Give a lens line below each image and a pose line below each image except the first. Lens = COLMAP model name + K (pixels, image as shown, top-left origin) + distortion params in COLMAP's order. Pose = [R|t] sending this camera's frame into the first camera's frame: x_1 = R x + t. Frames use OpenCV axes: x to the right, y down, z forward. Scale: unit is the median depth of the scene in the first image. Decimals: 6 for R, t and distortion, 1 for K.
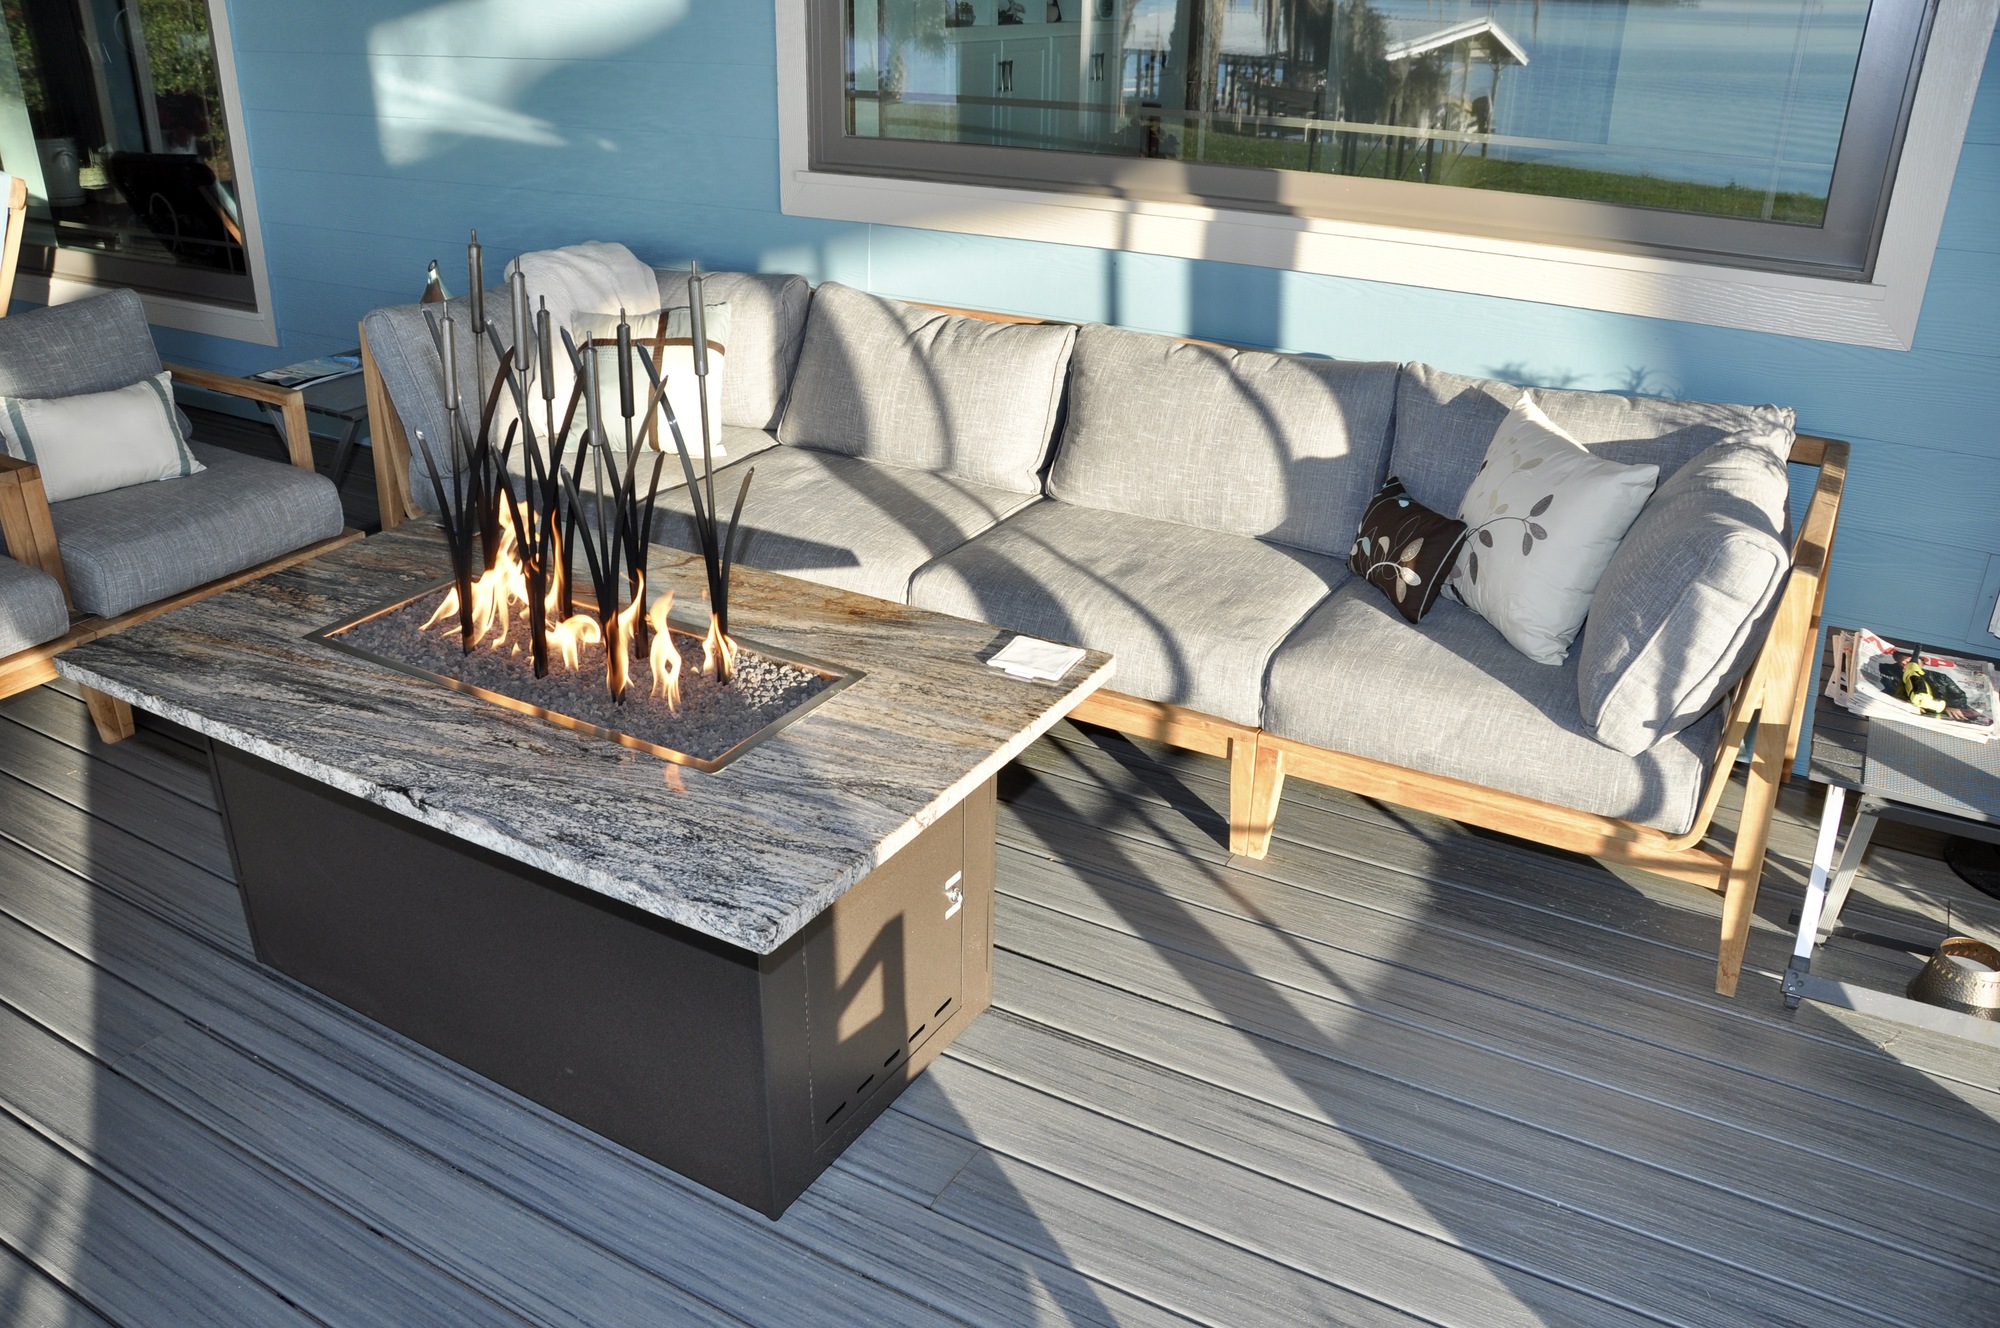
lens RADIAL K [[1557.8, 0, 1000.0], [0, 1557.8, 664.0], [0, 0, 1]] dist [-0.146796, 0.093226]
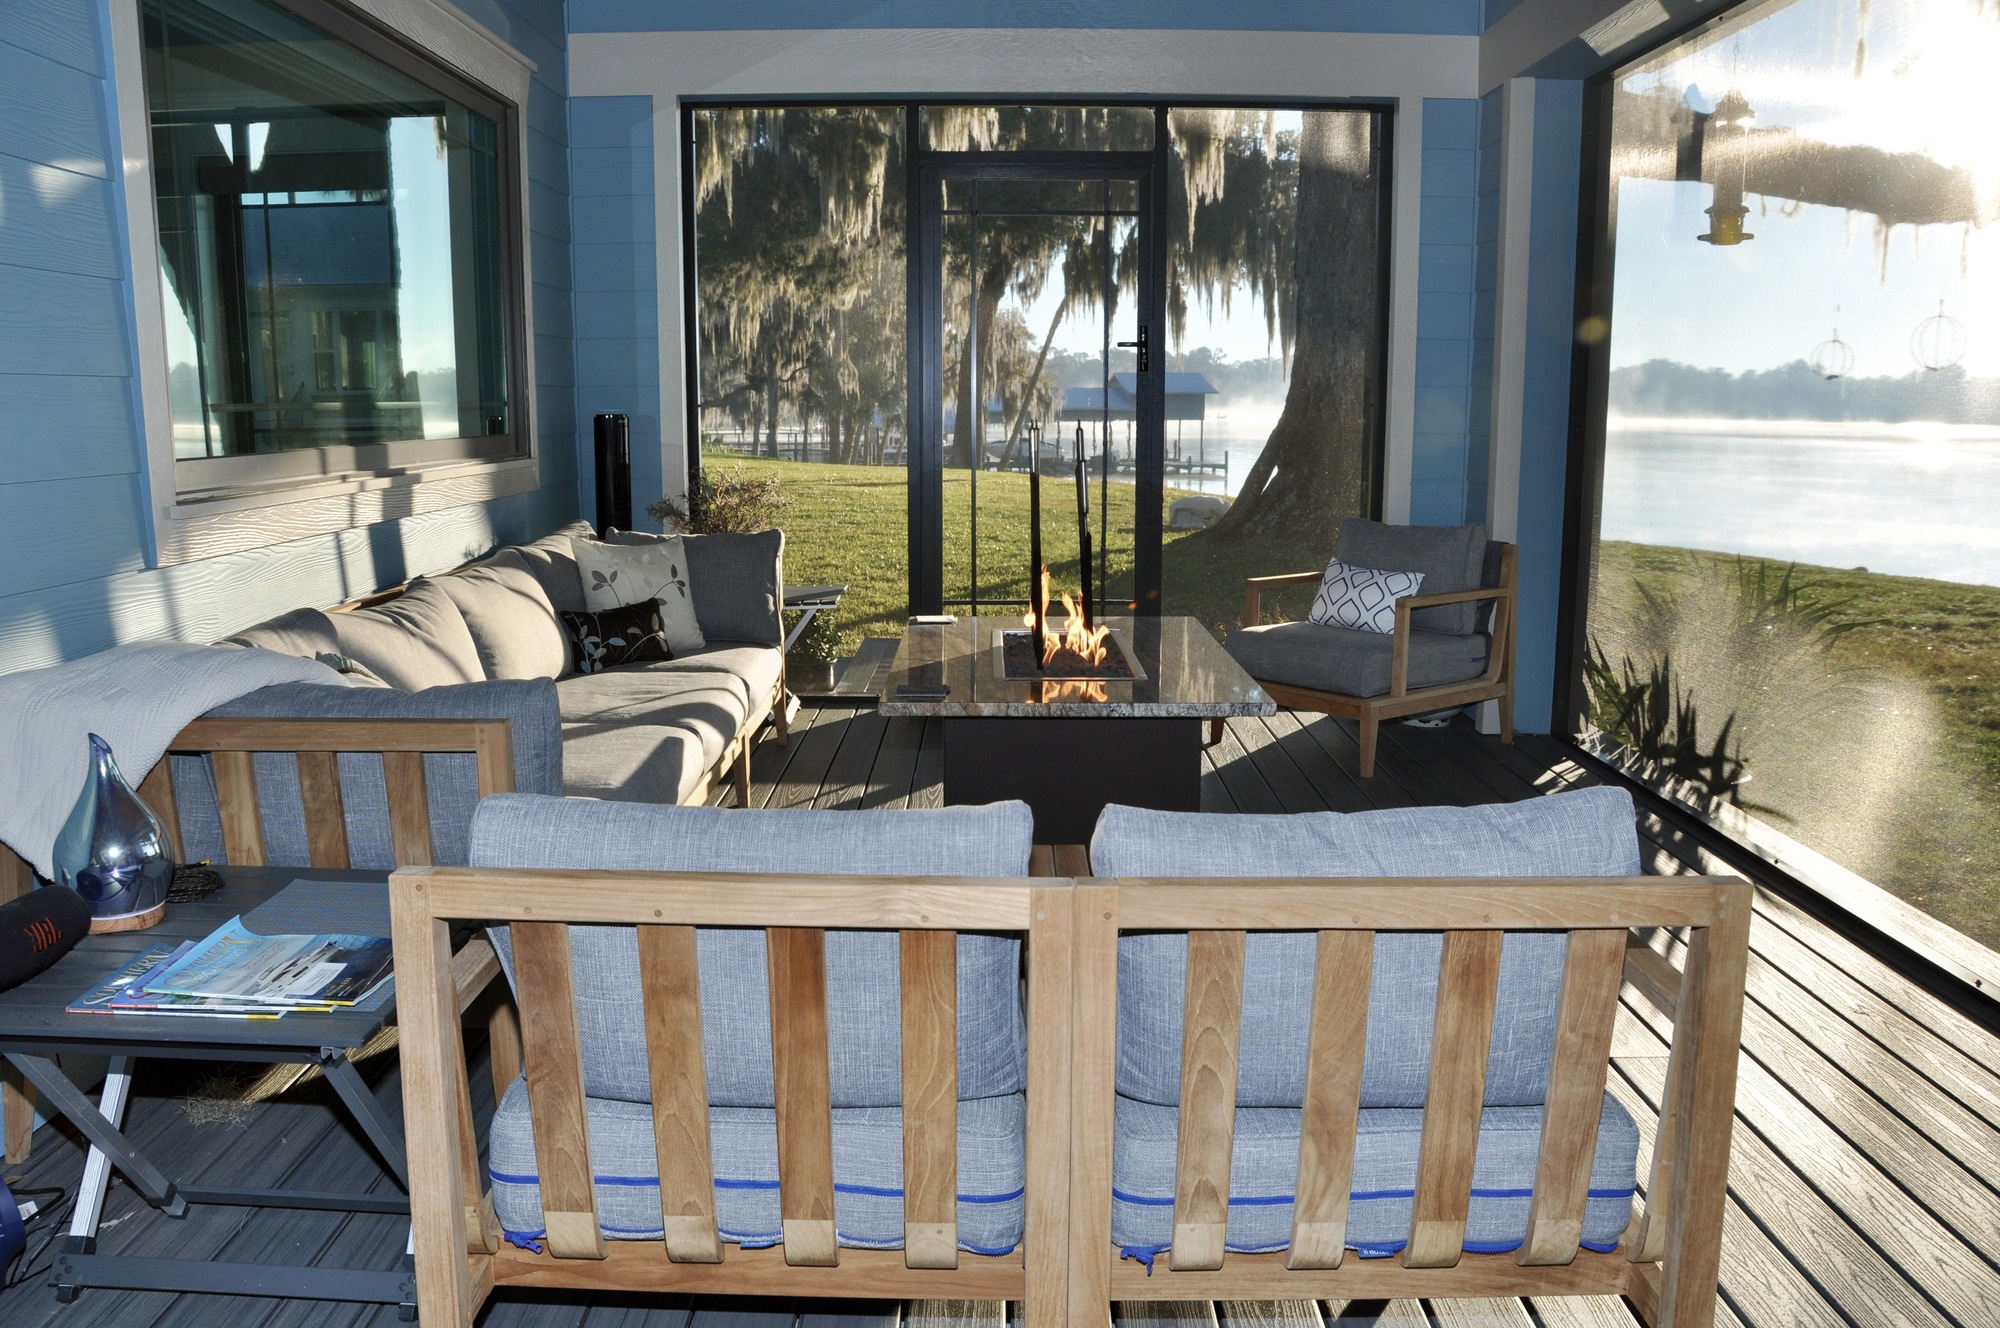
lens RADIAL K [[1557.8, 0, 1000.0], [0, 1557.8, 664.0], [0, 0, 1]] dist [-0.146796, 0.093226]
pose [[-0.499005, -0.158078, 0.852060, -1.179731], [0.354398, 0.860021, 0.367106, -0.446380], [-0.790820, 0.485156, -0.373132, 1.150803]]
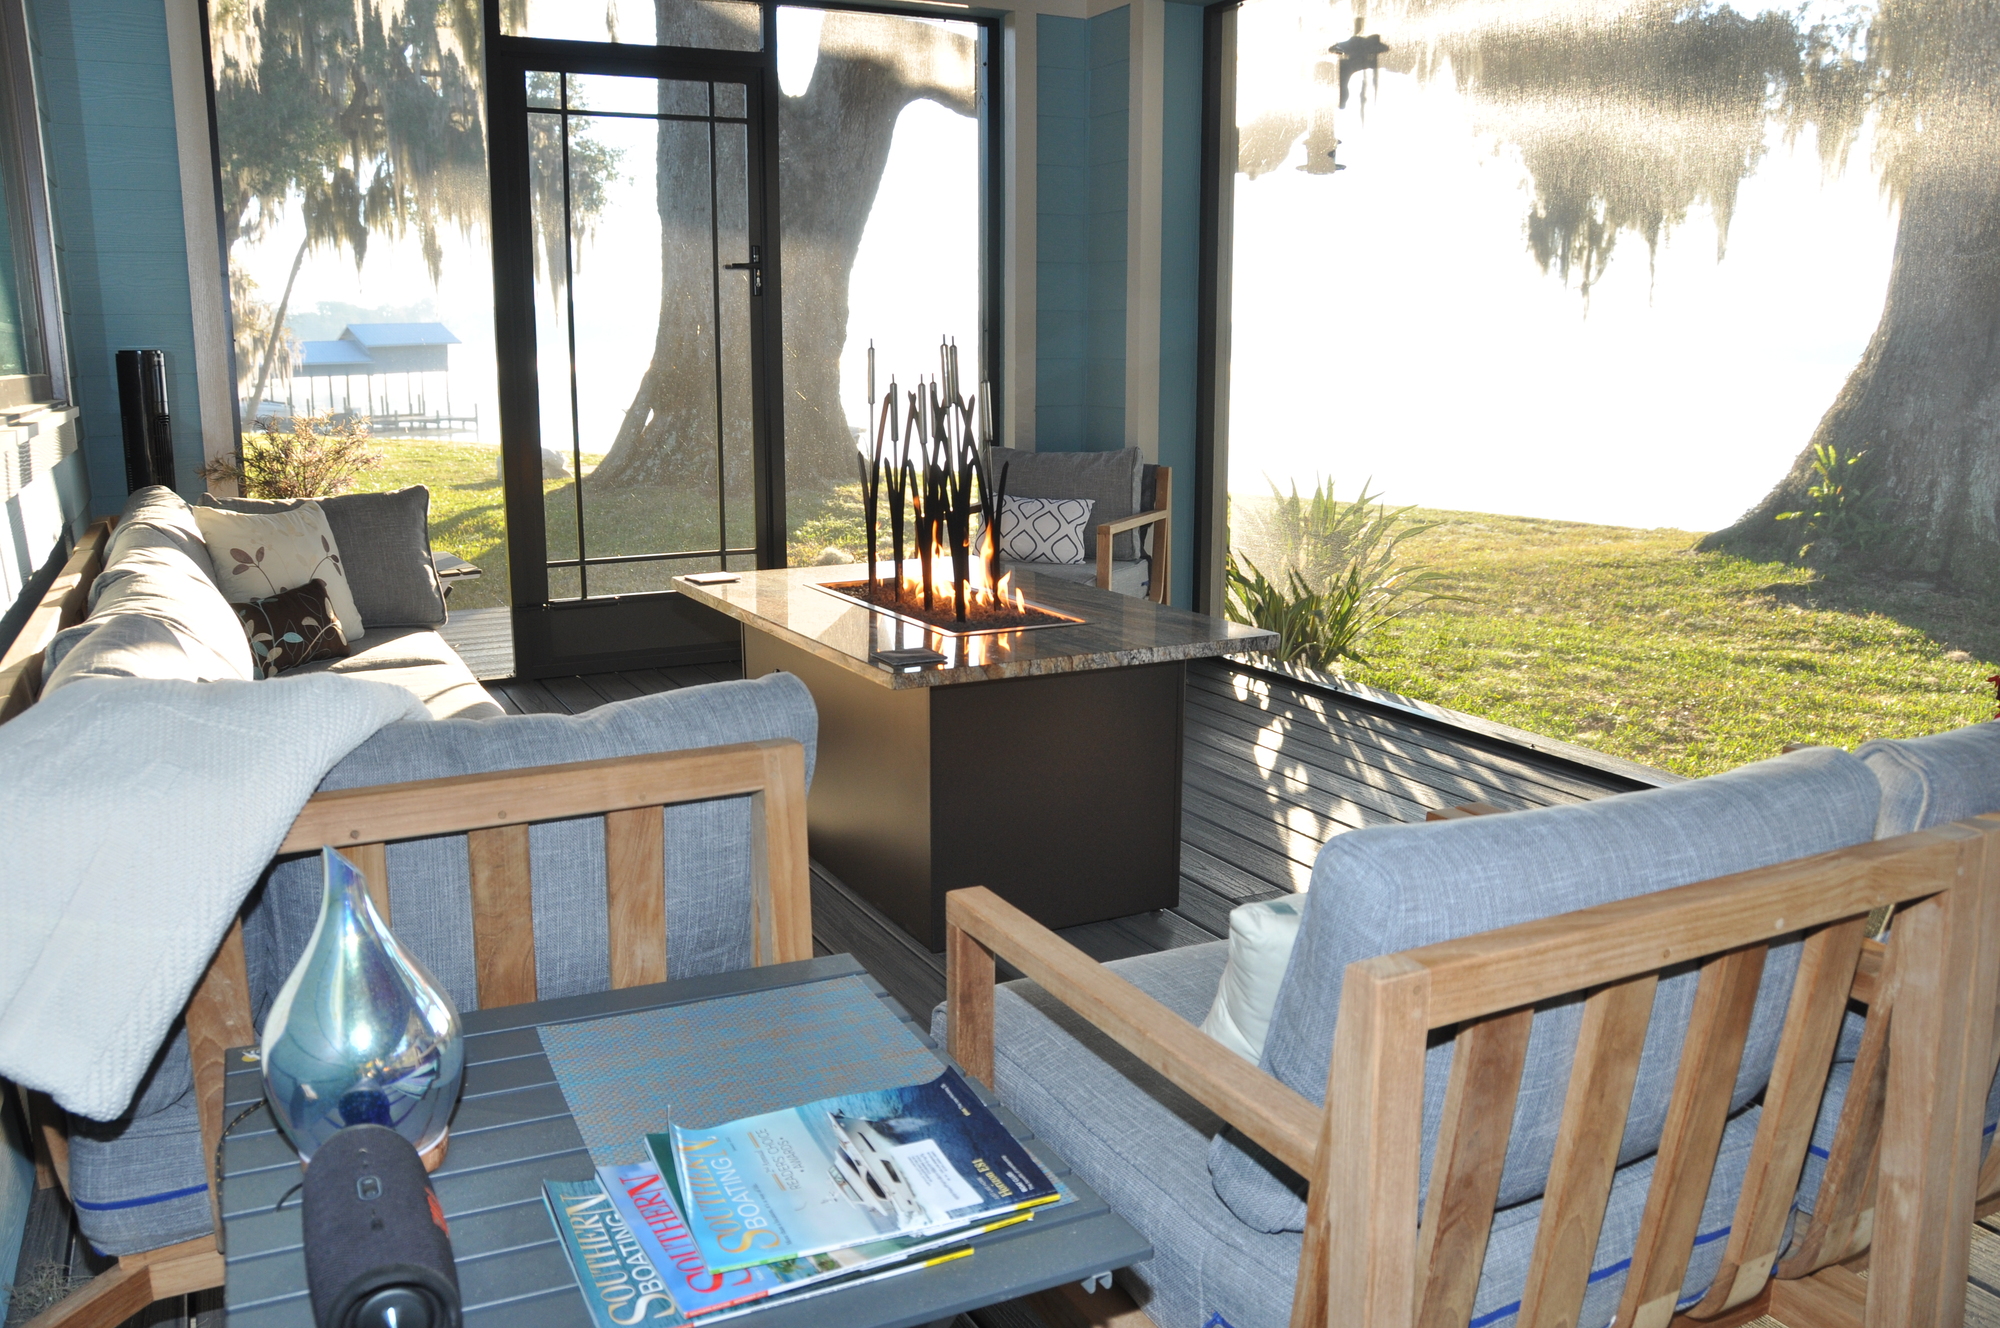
lens RADIAL K [[1557.8, 0, 1000.0], [0, 1557.8, 664.0], [0, 0, 1]] dist [-0.146796, 0.093226]
pose [[-0.839720, -0.120769, 0.529419, -0.783053], [0.217295, 0.818760, 0.531427, -0.513837], [-0.497647, 0.561290, -0.661287, 1.360202]]
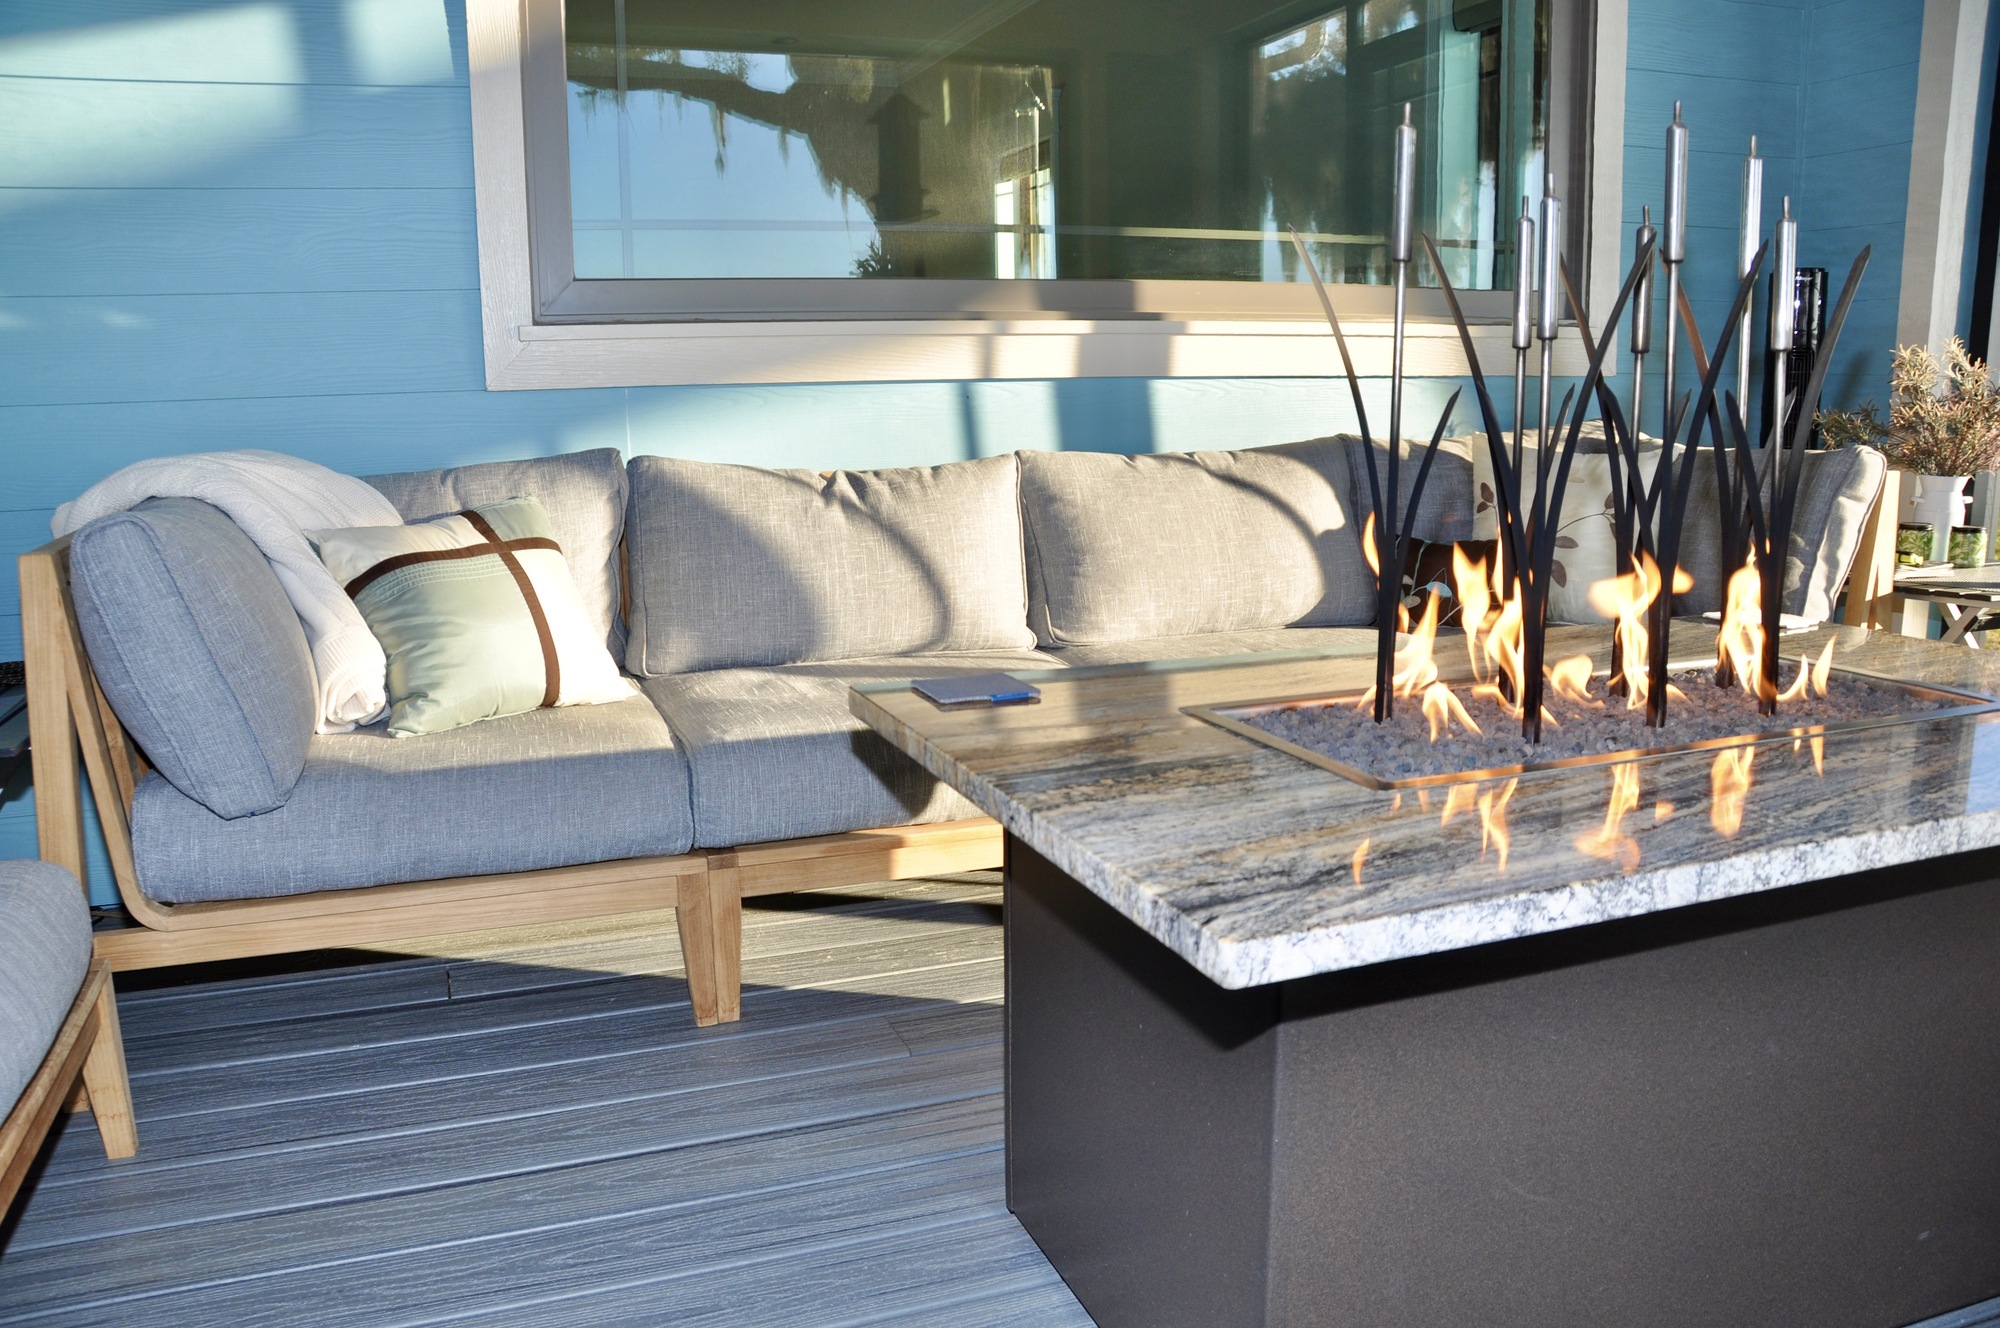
lens RADIAL K [[1557.8, 0, 1000.0], [0, 1557.8, 664.0], [0, 0, 1]] dist [-0.146796, 0.093226]
pose [[0.633606, -0.166441, 0.755540, -0.656465], [0.339900, 0.937172, -0.078591, -0.043047], [-0.694990, 0.306603, 0.650371, 0.488803]]
